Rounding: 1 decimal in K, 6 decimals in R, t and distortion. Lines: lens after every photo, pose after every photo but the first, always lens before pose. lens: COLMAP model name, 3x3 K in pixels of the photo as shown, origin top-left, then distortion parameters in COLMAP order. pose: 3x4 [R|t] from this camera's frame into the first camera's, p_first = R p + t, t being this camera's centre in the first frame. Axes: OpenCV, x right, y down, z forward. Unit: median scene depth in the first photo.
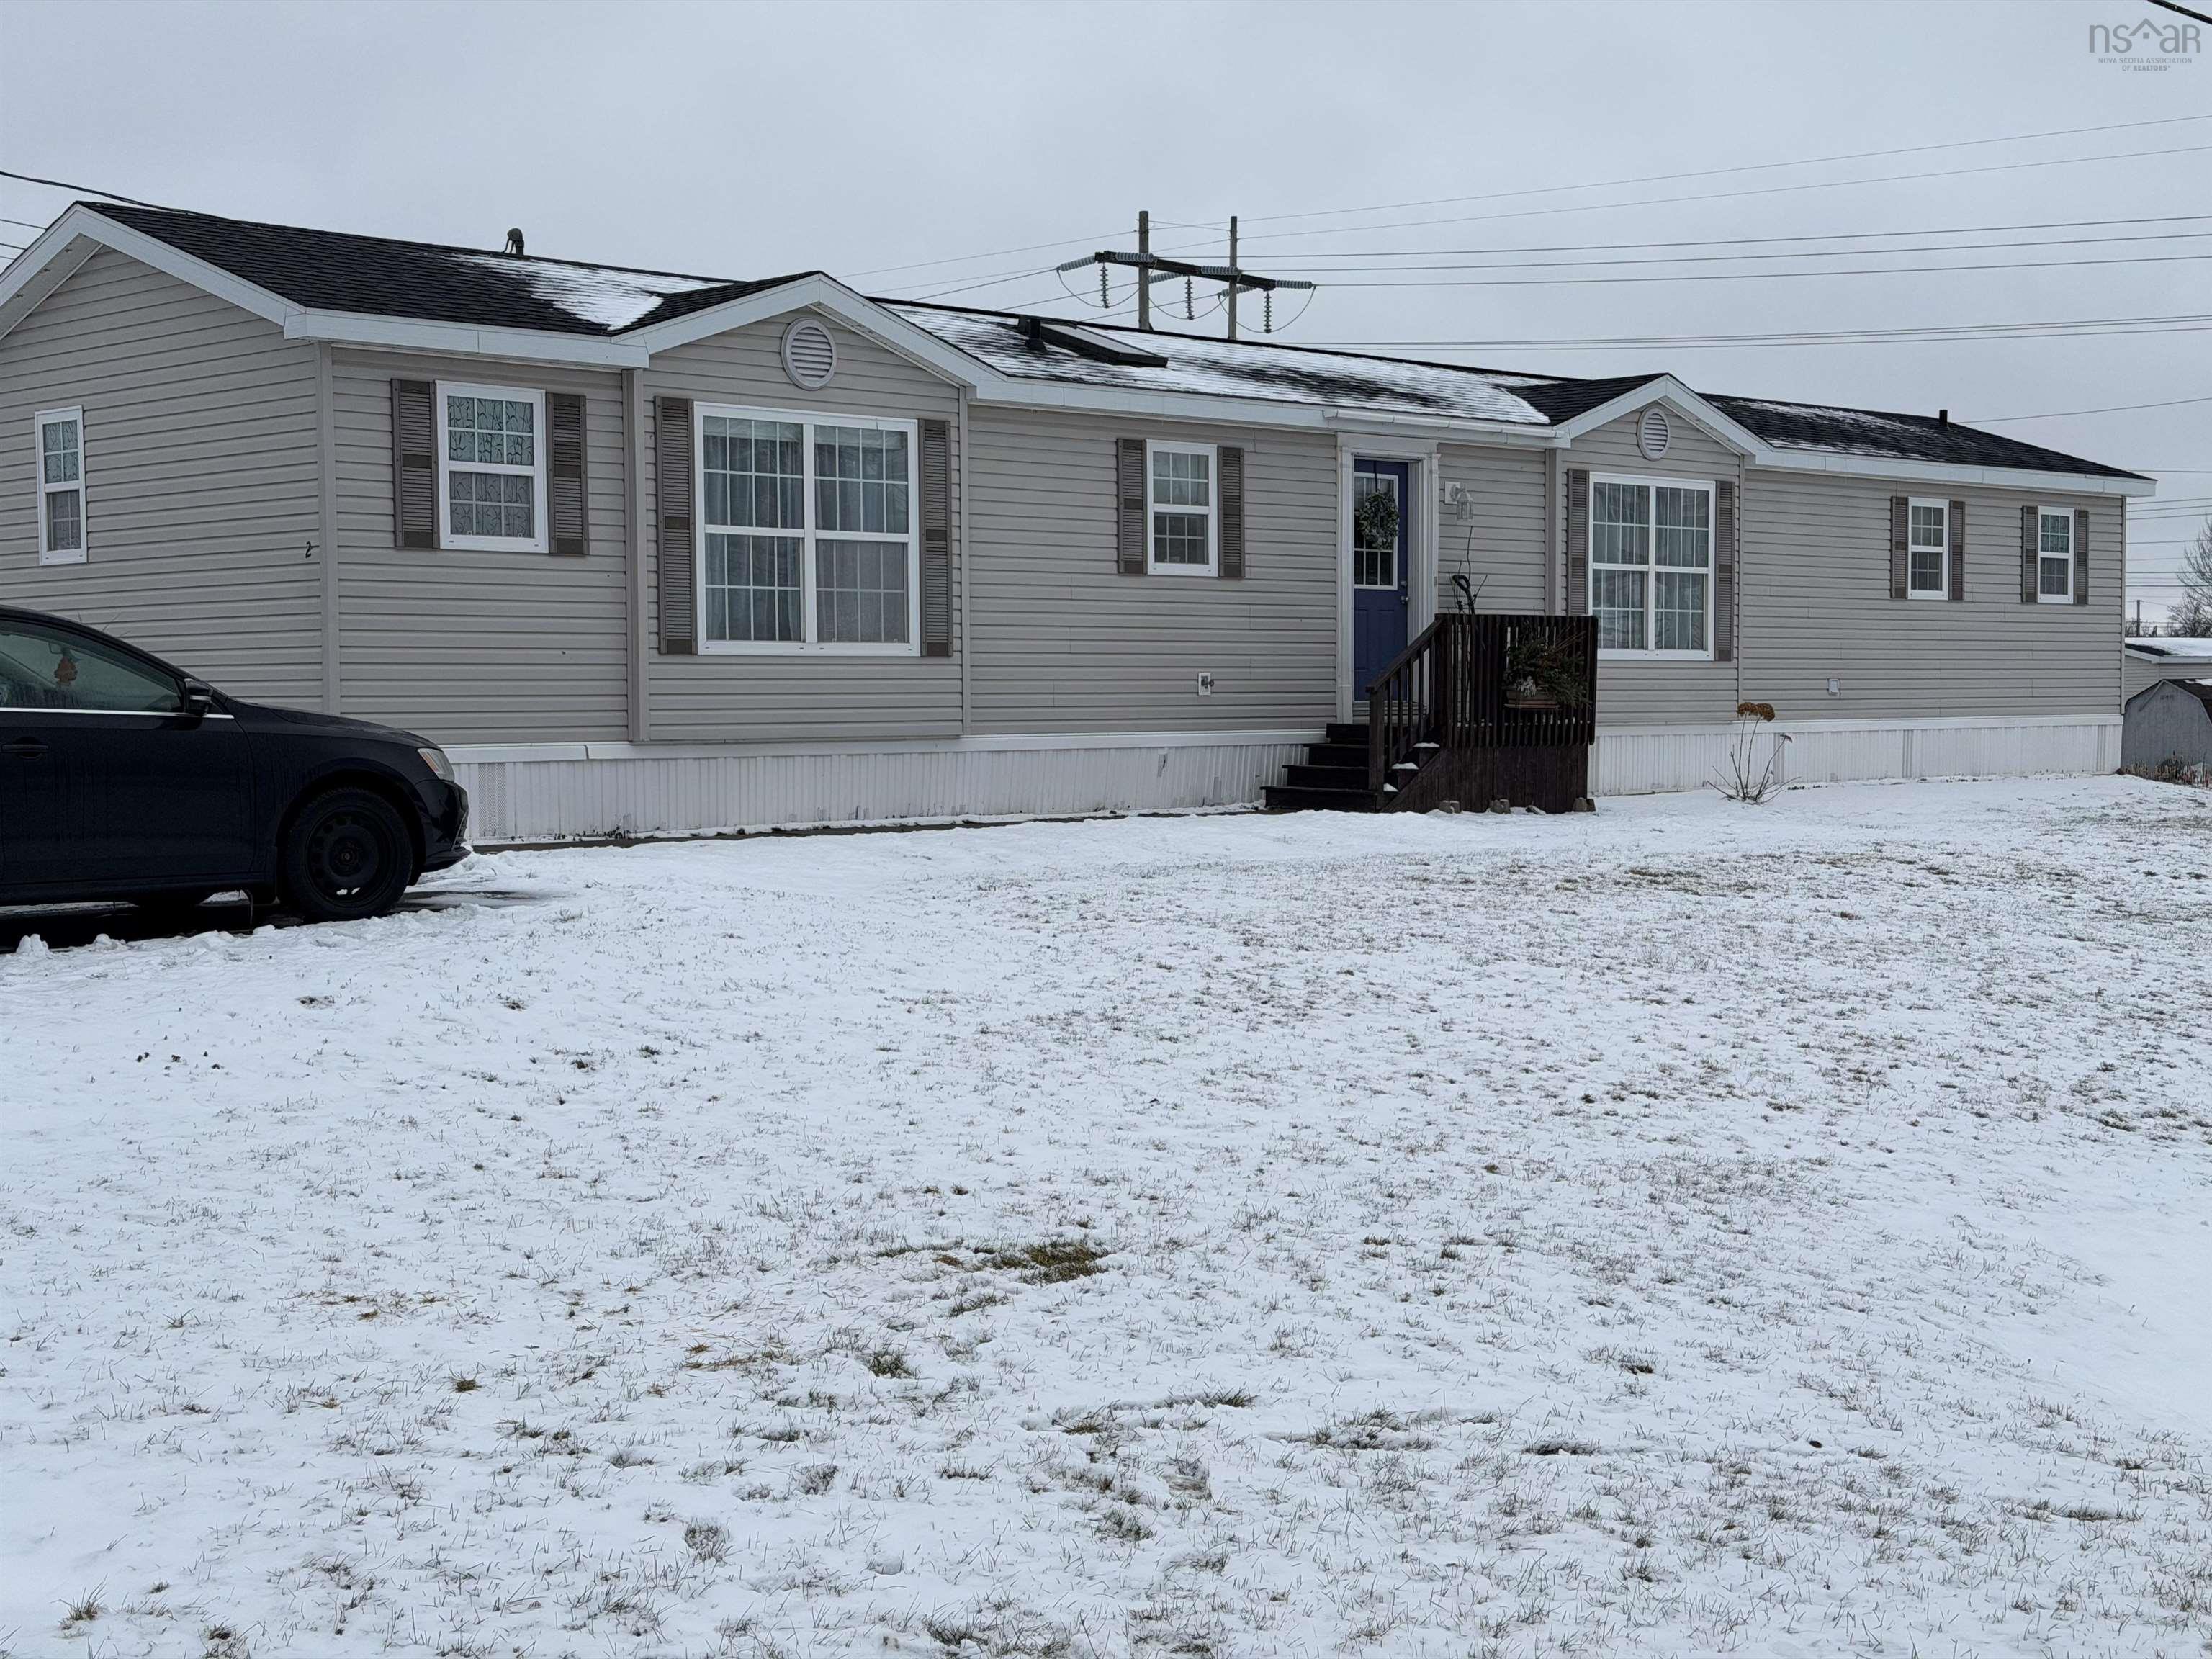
lens RADIAL K [[3090.3, 0, 1105.3], [0, 3090.3, 832.8], [0, 0, 1]] dist [0.082300, 0.000000]
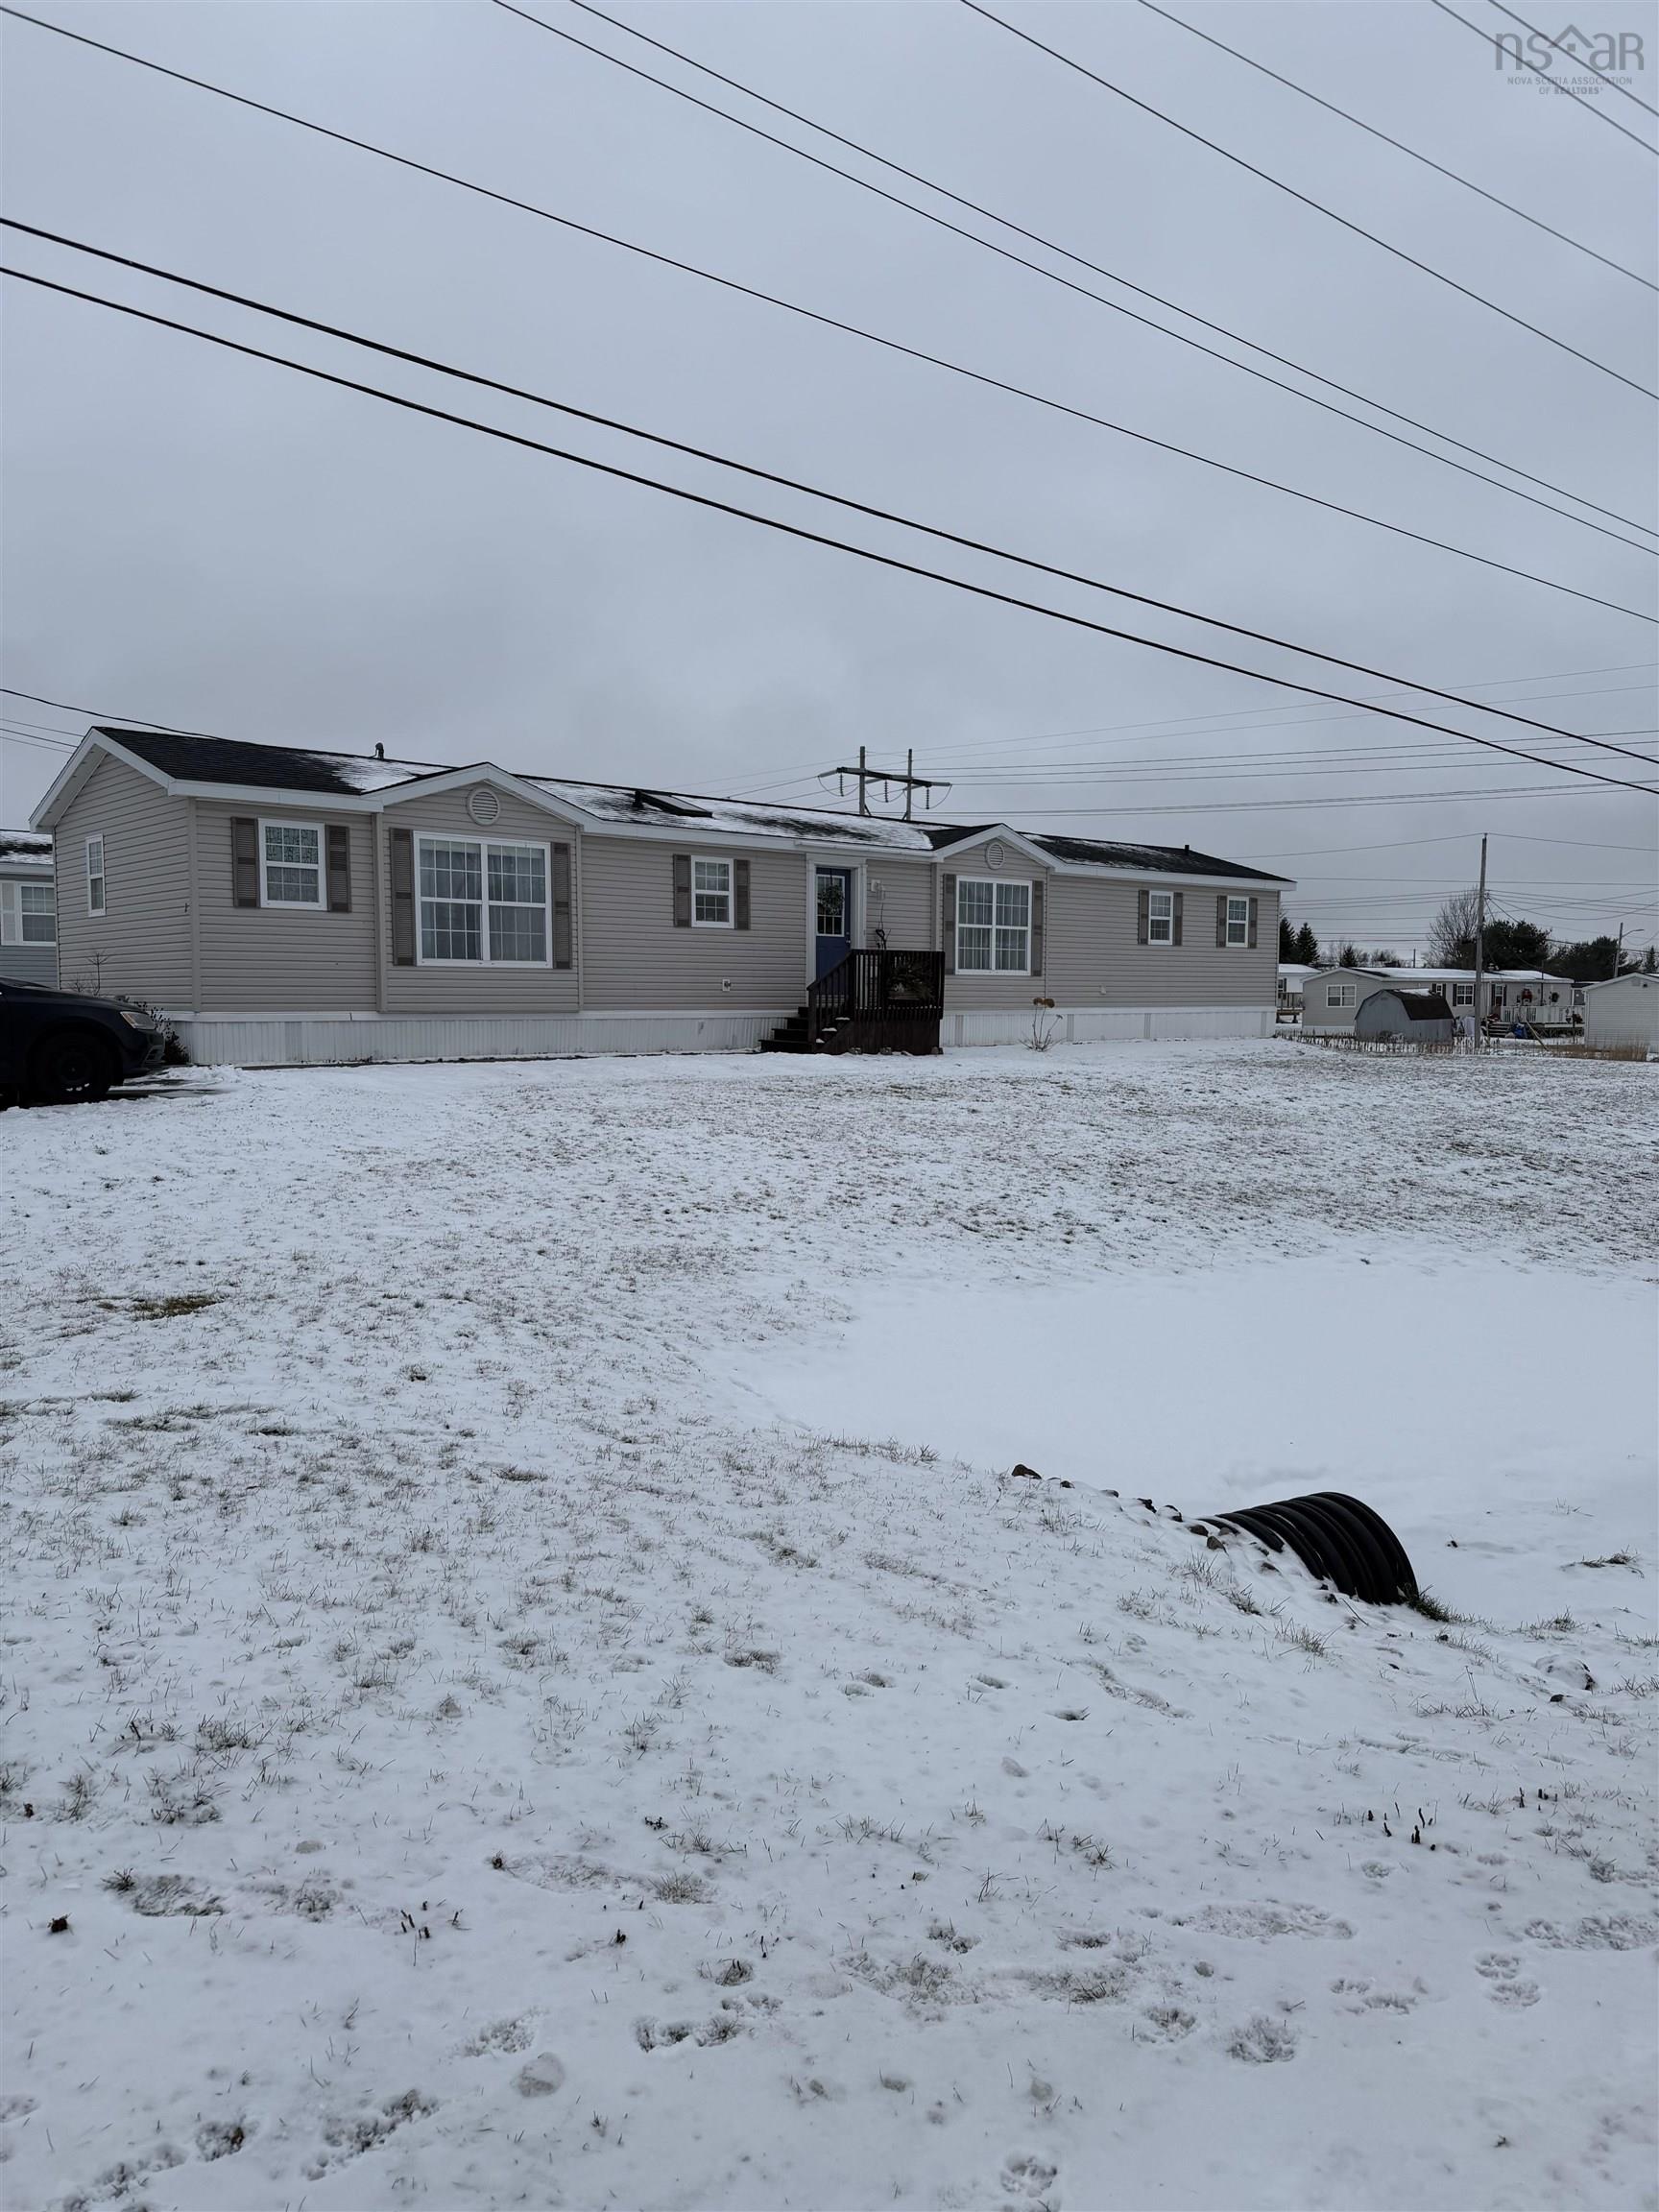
lens RADIAL K [[1545.2, 0, 837.4], [0, 1545.2, 1104.1], [0, 0, 1]] dist [0.072507, -0.093696]
pose [[0.998936, 0.011286, -0.044724, 0.143575], [-0.010134, 0.999613, 0.025903, -0.000415], [0.044999, -0.025422, 0.998664, 0.053968]]
